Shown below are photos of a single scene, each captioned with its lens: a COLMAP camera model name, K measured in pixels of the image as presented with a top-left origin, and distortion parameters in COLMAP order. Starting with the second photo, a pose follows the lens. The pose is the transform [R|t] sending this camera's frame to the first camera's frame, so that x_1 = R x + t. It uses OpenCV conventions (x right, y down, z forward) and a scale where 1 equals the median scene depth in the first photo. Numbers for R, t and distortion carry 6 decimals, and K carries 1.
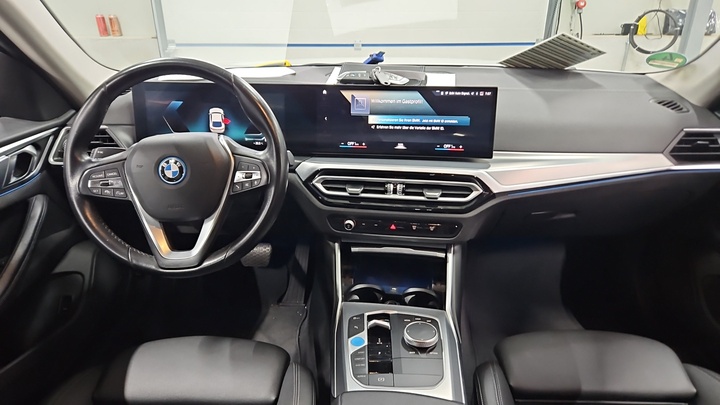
lens RADIAL K [[478.4, 0, 365.3], [0, 478.4, 203.5], [0, 0, 1]] dist [0.010380, -0.016871]
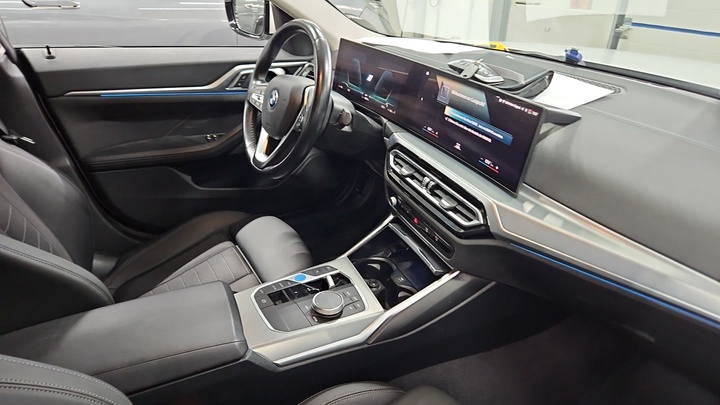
lens RADIAL K [[478.4, 0, 360.1], [0, 478.4, 200.7], [0, 0, 1]] dist [0.010380, -0.016871]
pose [[0.504825, 0.396161, -0.766947, 0.740379], [-0.360342, 0.904071, 0.229805, -0.171214], [0.784414, 0.160352, 0.599151, 0.318688]]
